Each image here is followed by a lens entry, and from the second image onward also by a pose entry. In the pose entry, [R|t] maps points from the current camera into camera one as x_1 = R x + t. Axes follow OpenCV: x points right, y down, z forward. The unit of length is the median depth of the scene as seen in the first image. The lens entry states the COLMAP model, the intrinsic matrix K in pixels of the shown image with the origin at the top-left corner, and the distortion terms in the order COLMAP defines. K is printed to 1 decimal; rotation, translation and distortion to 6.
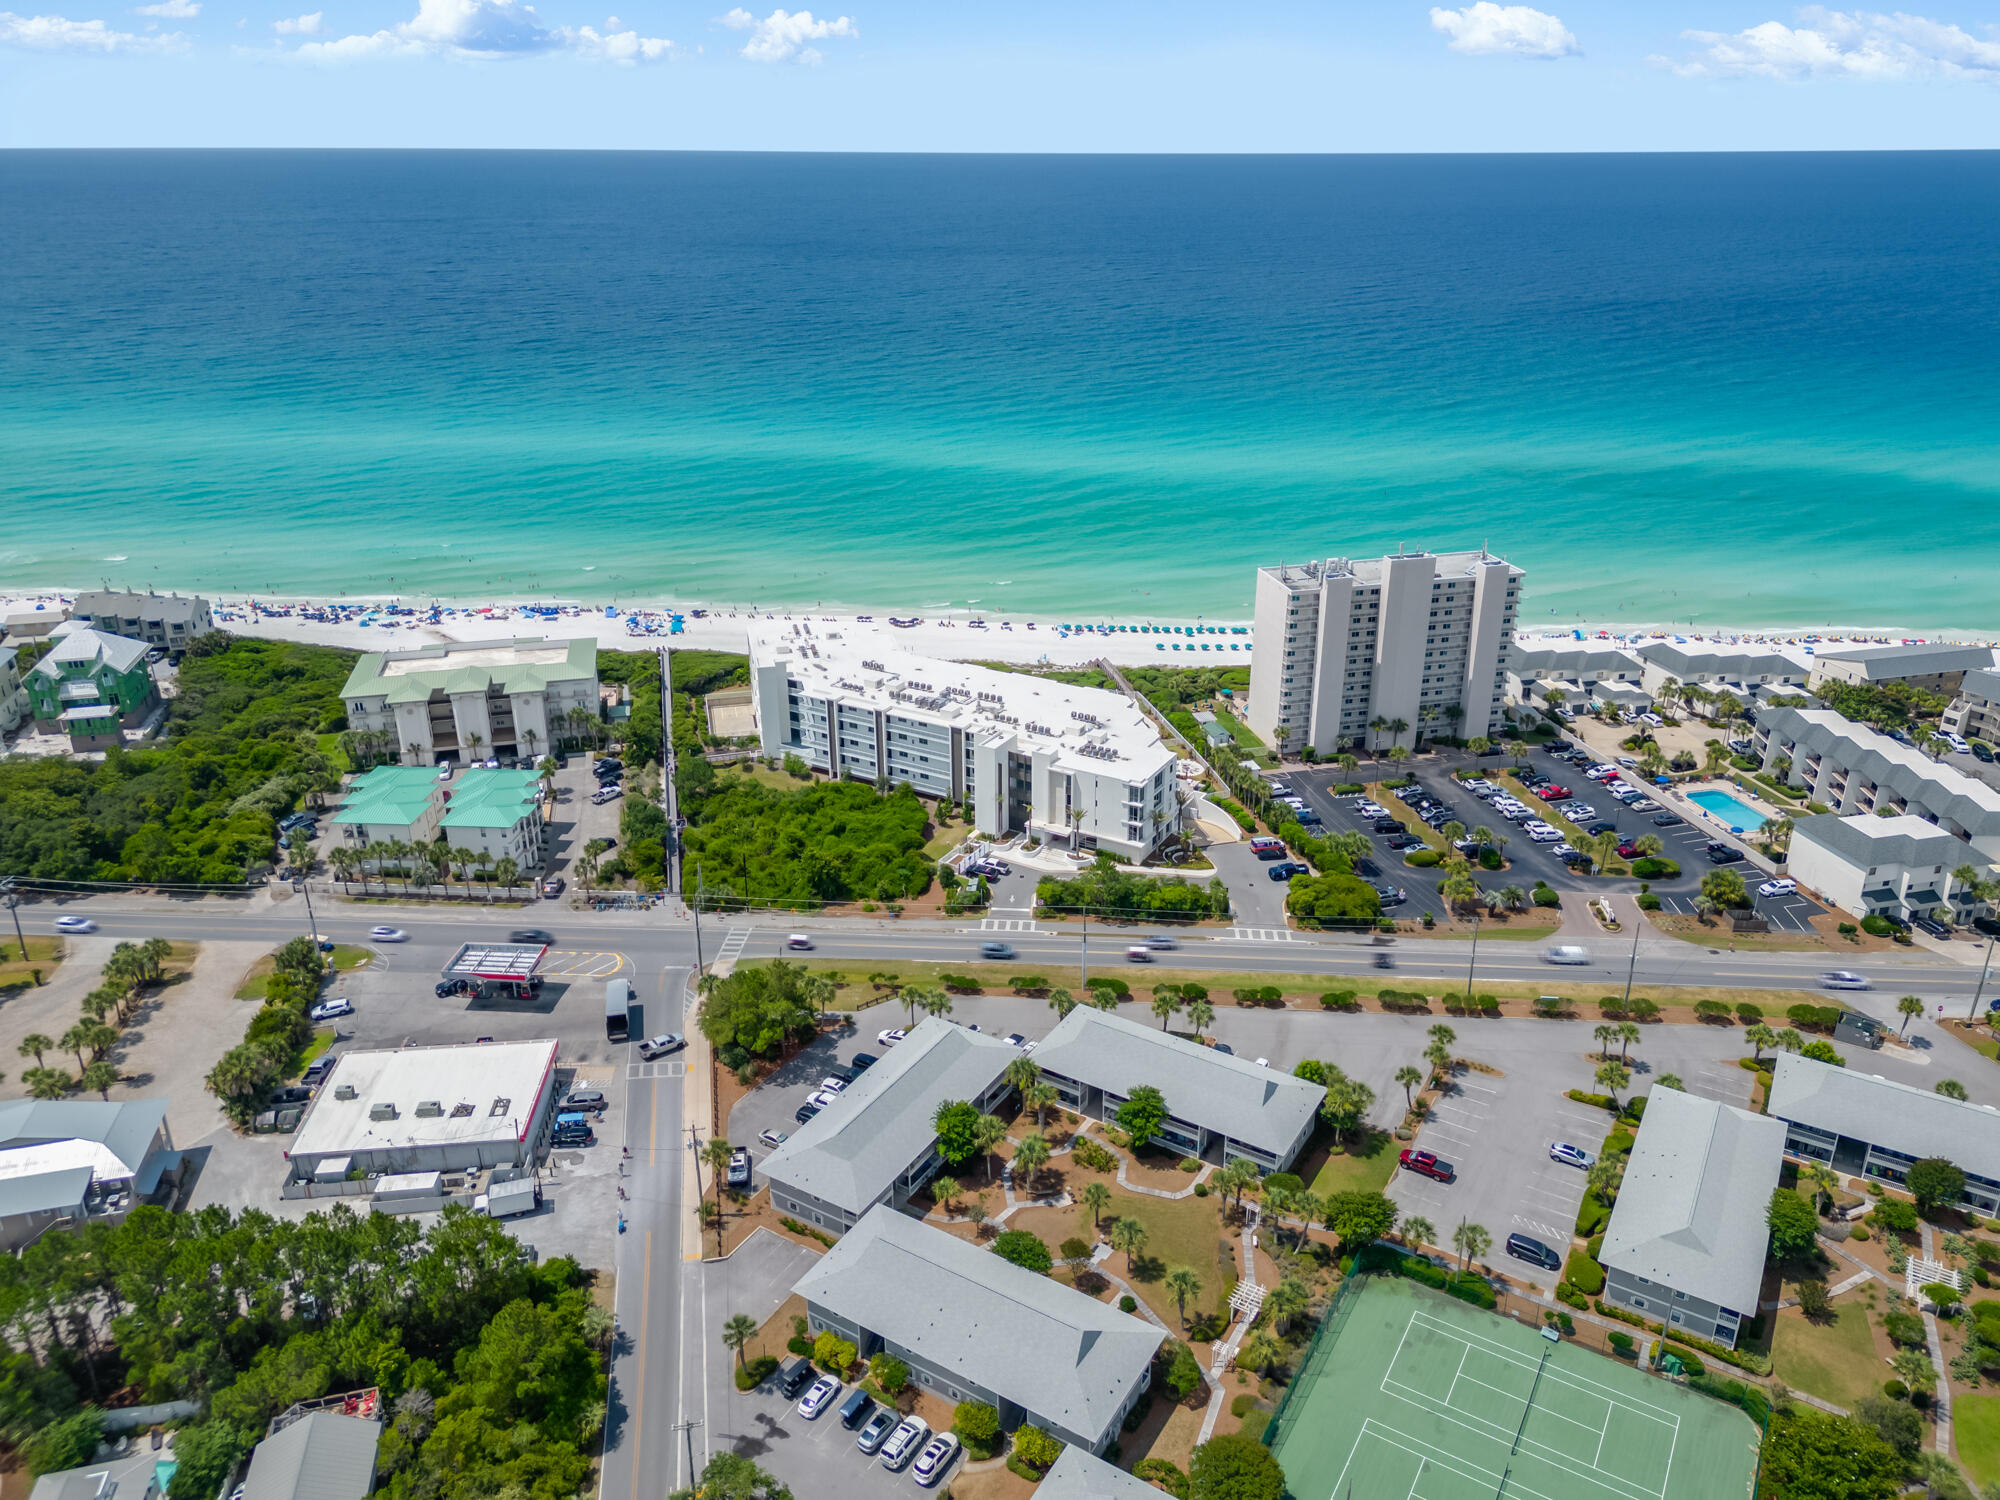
lens RADIAL K [[1417.5, 0, 1012.4], [0, 1417.5, 749.3], [0, 0, 1]] dist [0.089380, -0.117247]
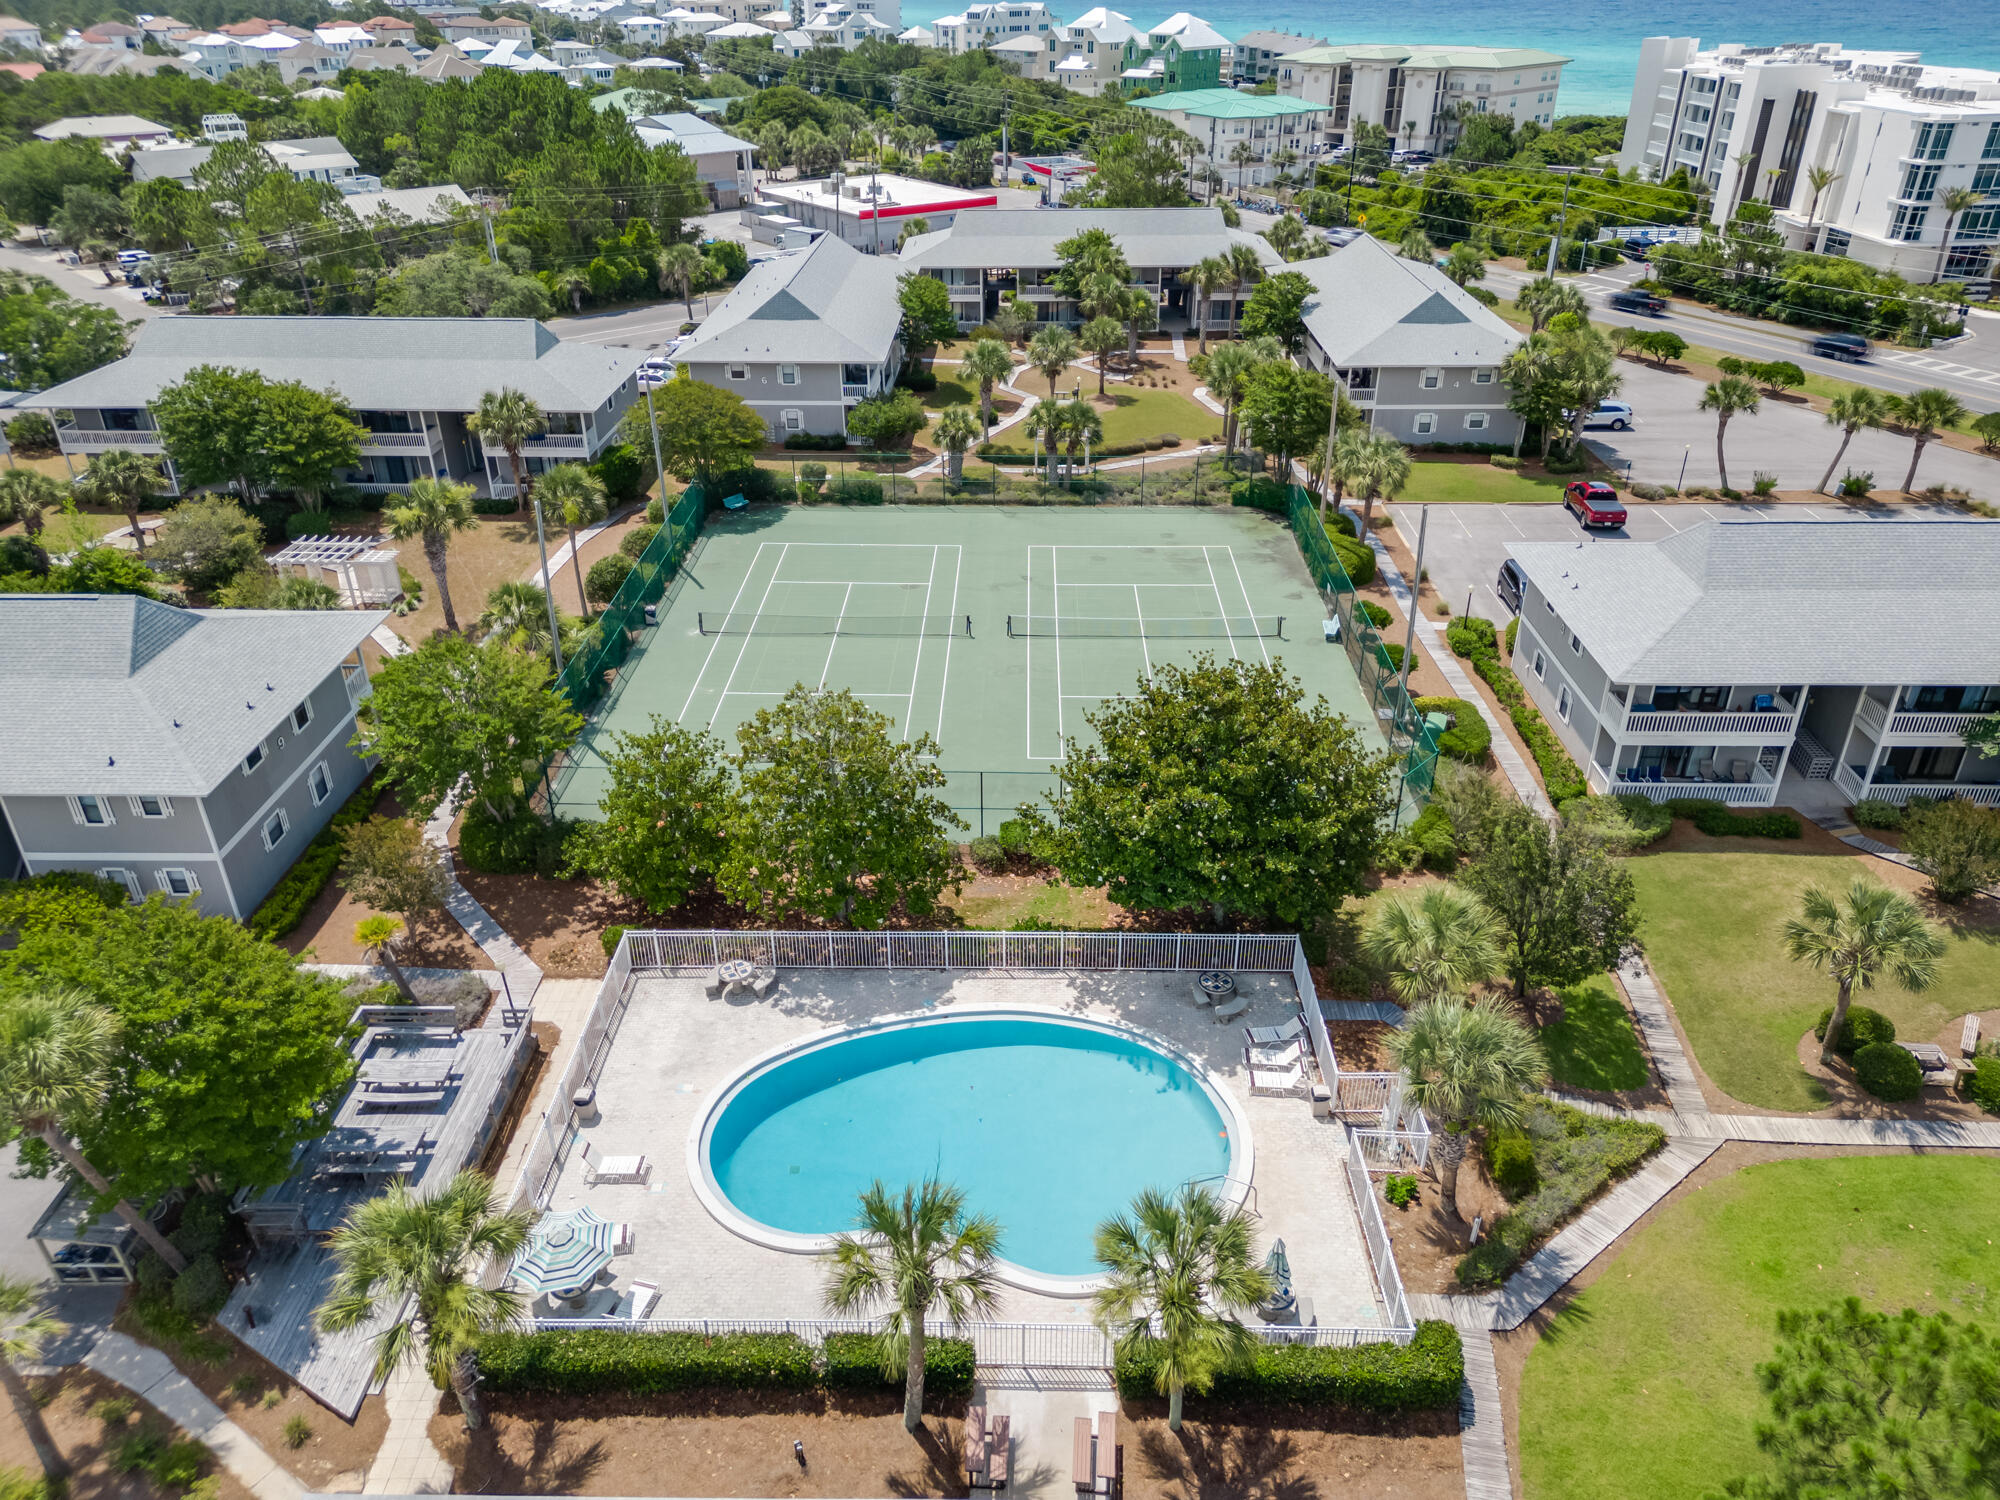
lens RADIAL K [[1382.8, 0, 1000.0], [0, 1382.8, 750.0], [0, 0, 1]] dist [0.060454, -0.030672]
pose [[0.501967, 0.424032, -0.753808, 0.415150], [-0.336677, 0.898622, 0.281296, 0.208122], [0.796667, 0.112589, 0.593840, 0.375993]]
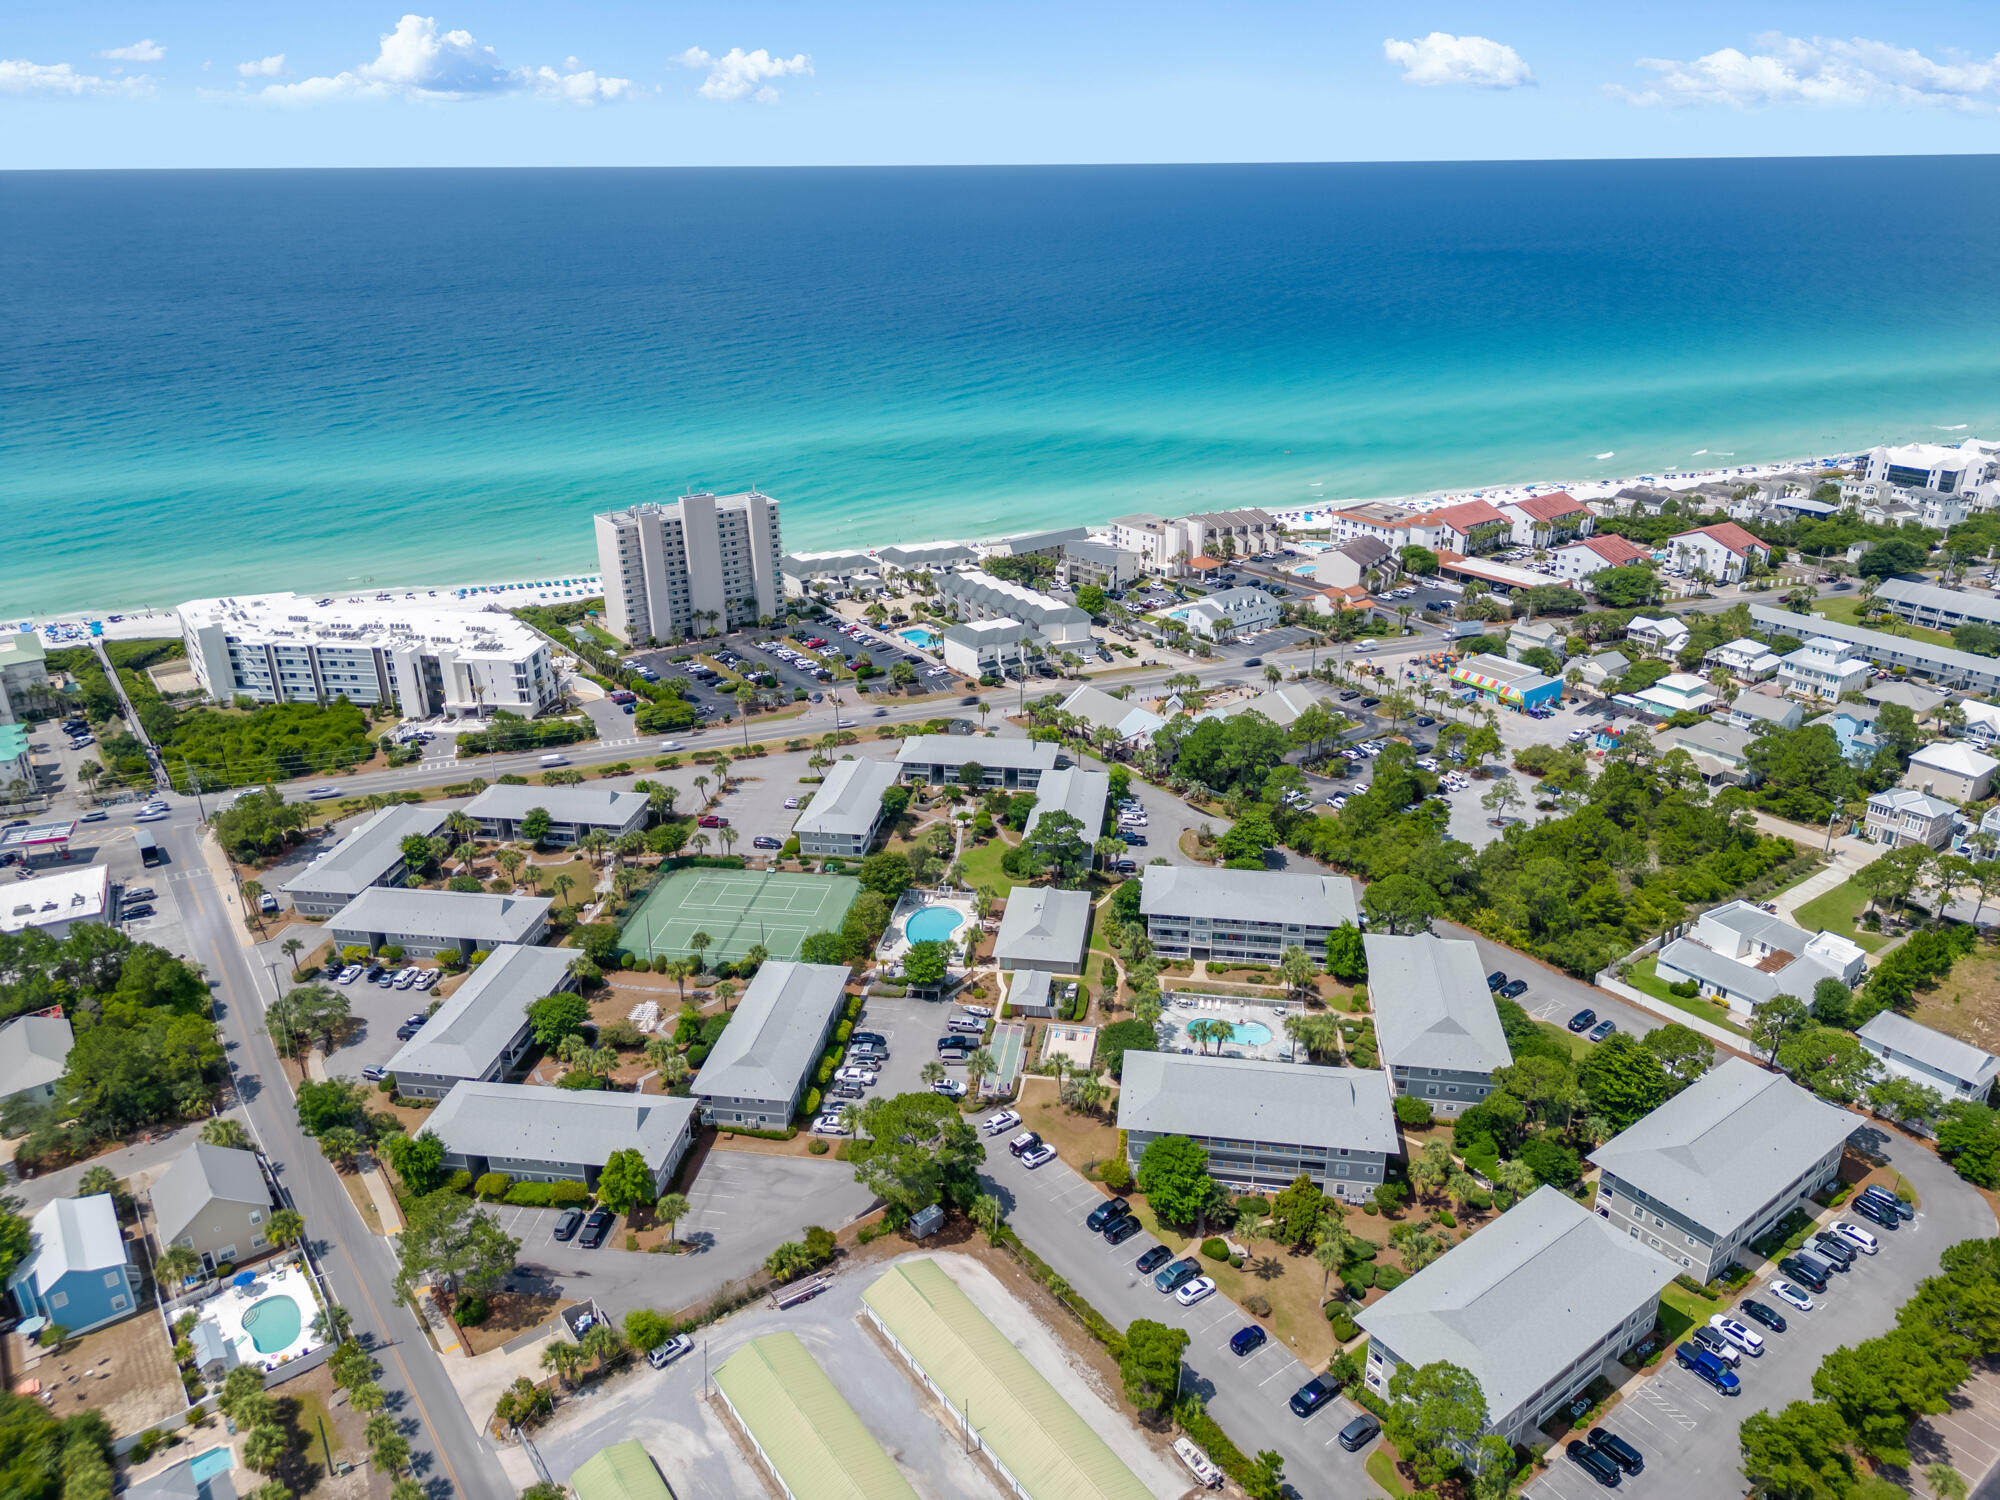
lens RADIAL K [[1417.5, 0, 1012.4], [0, 1417.5, 749.3], [0, 0, 1]] dist [0.089380, -0.117247]
pose [[0.919322, -0.156600, 0.361004, 0.009120], [0.159846, 0.986917, 0.021057, 0.155699], [-0.359579, 0.038347, 0.932326, -0.515854]]
